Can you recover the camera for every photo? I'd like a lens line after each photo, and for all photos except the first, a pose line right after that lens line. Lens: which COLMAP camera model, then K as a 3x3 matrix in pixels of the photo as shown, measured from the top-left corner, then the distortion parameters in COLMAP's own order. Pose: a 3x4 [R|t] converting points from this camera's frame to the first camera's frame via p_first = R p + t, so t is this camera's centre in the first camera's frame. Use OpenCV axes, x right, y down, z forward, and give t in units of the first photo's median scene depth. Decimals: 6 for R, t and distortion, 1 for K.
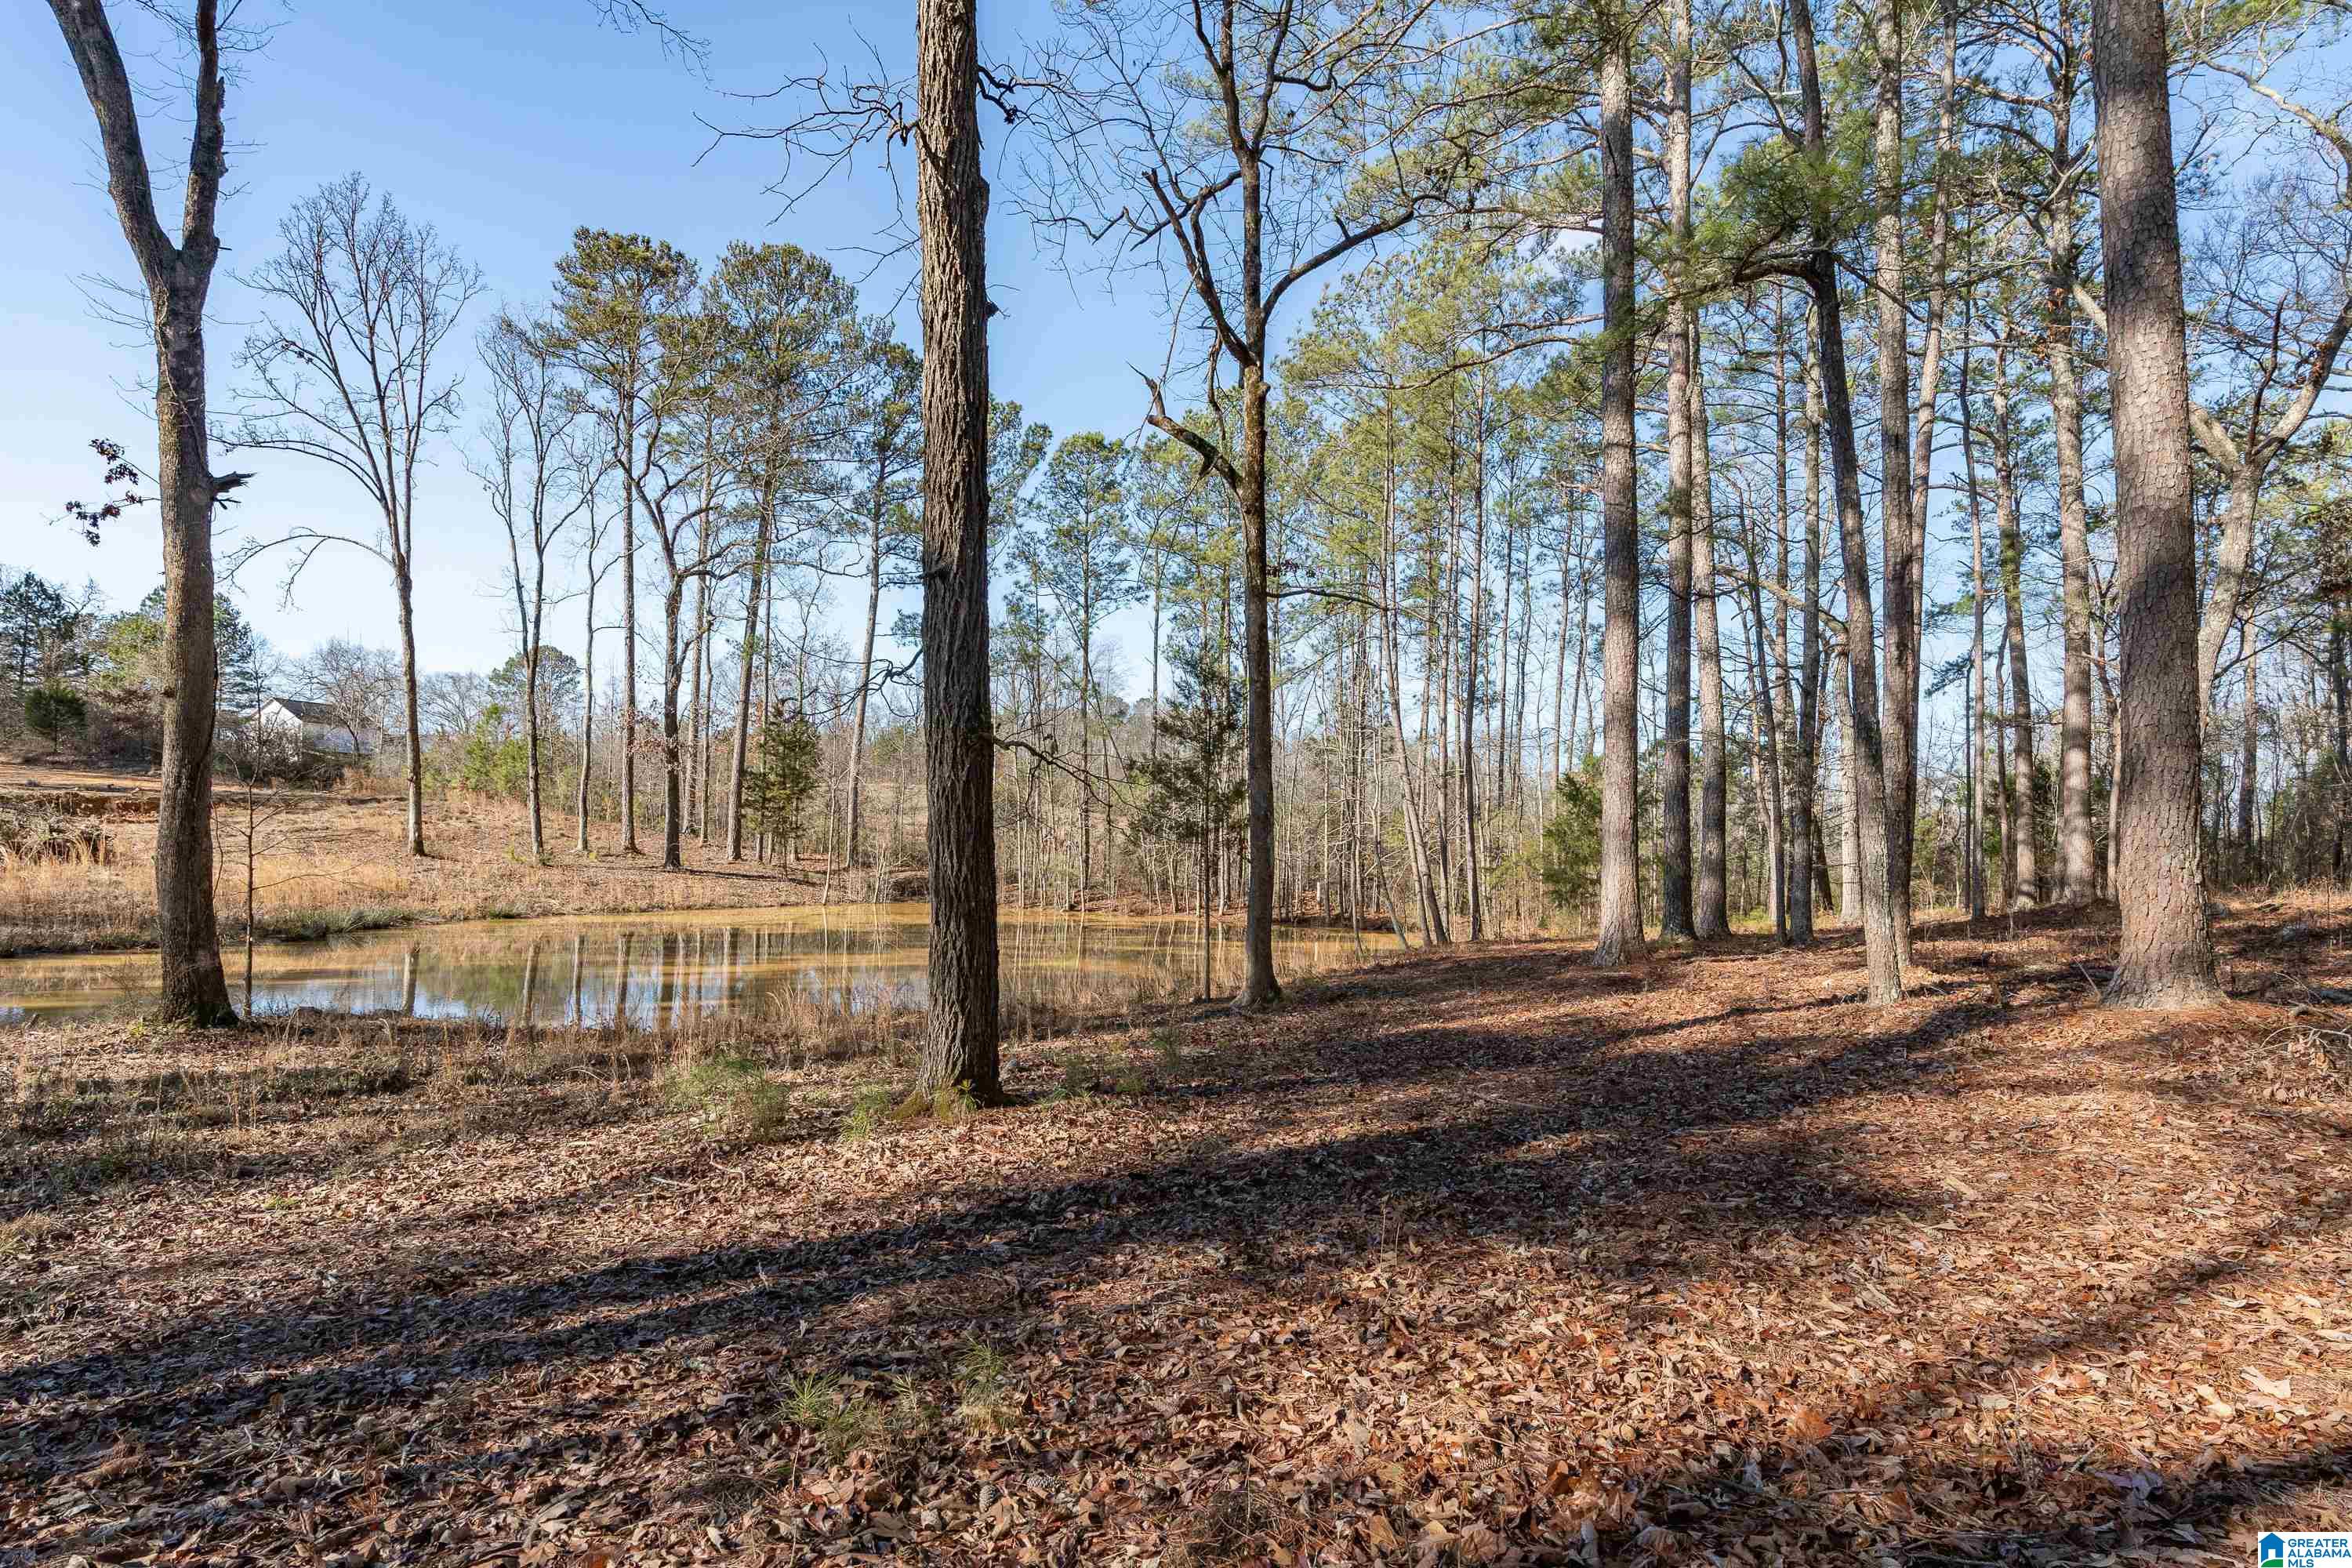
lens RADIAL K [[1161.5, 0, 1177.1], [0, 1161.5, 786.9], [0, 0, 1]] dist [-0.006732, 0.000870]
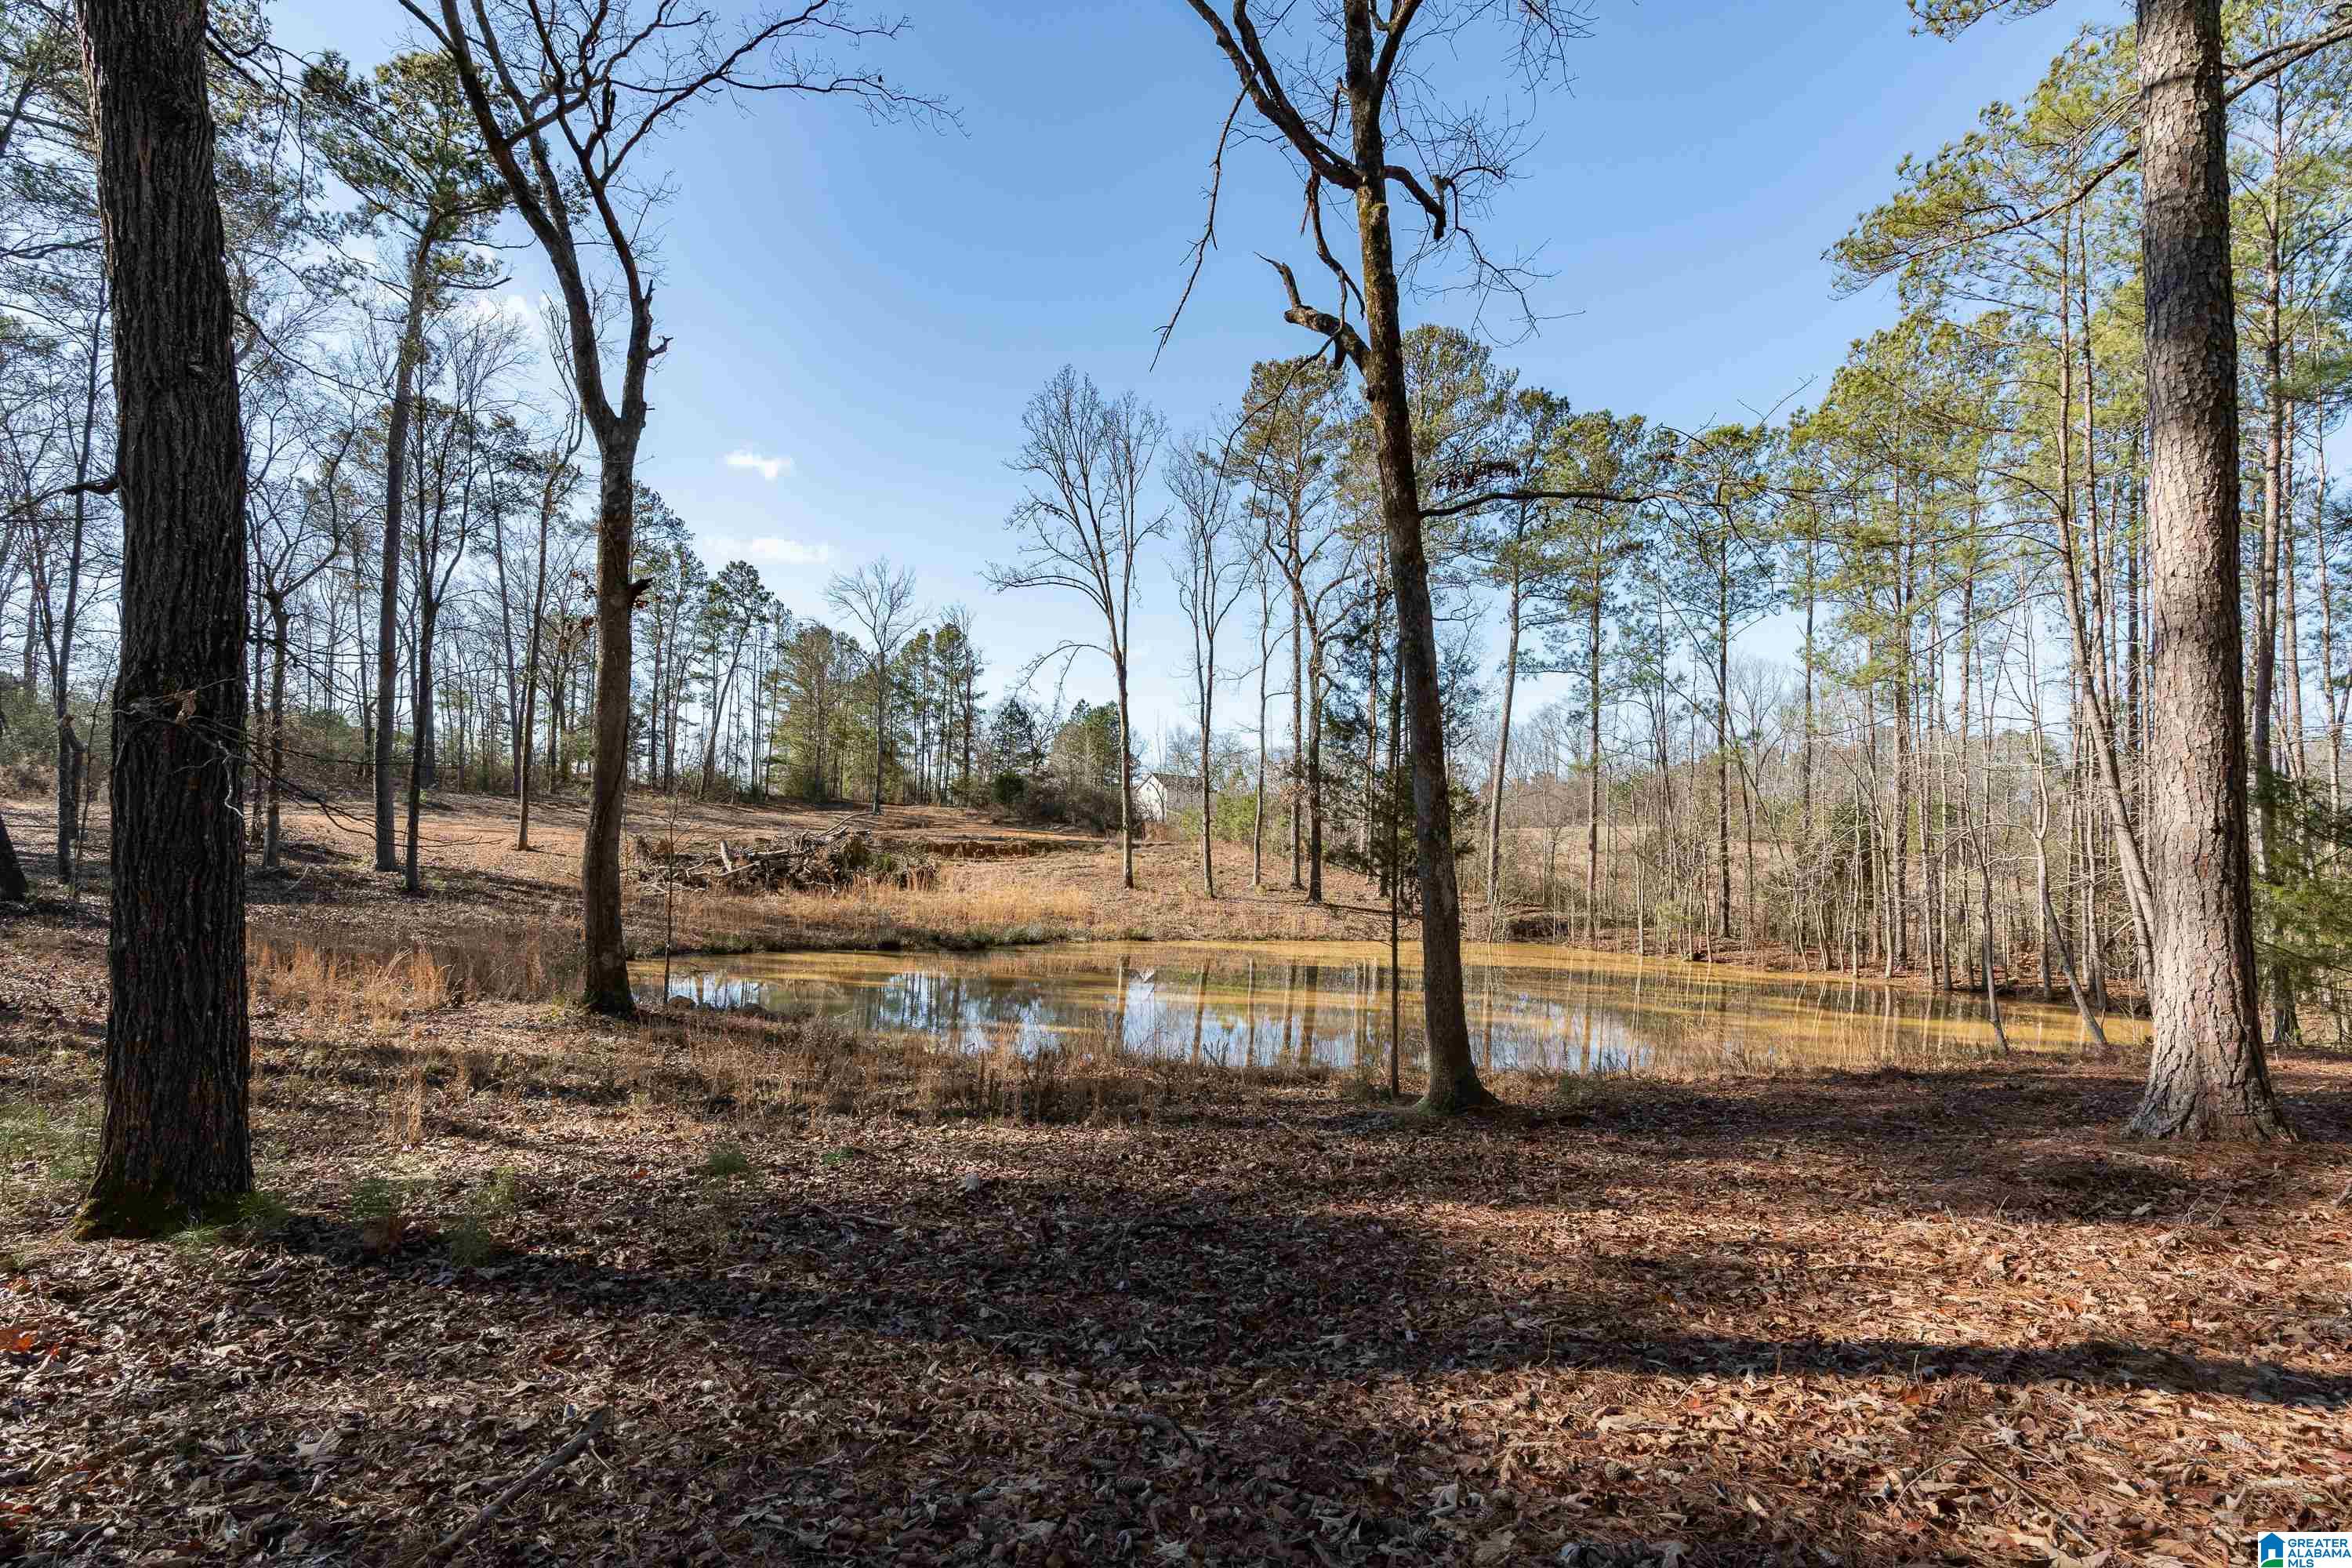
lens RADIAL K [[1061.6, 0, 1173.7], [0, 1061.6, 805.3], [0, 0, 1]] dist [-0.005936, 0.001874]
pose [[0.790039, -0.032364, -0.612201, 0.091595], [0.016930, 0.999376, -0.030984, 0.006353], [0.612822, 0.014115, 0.790095, 0.113522]]
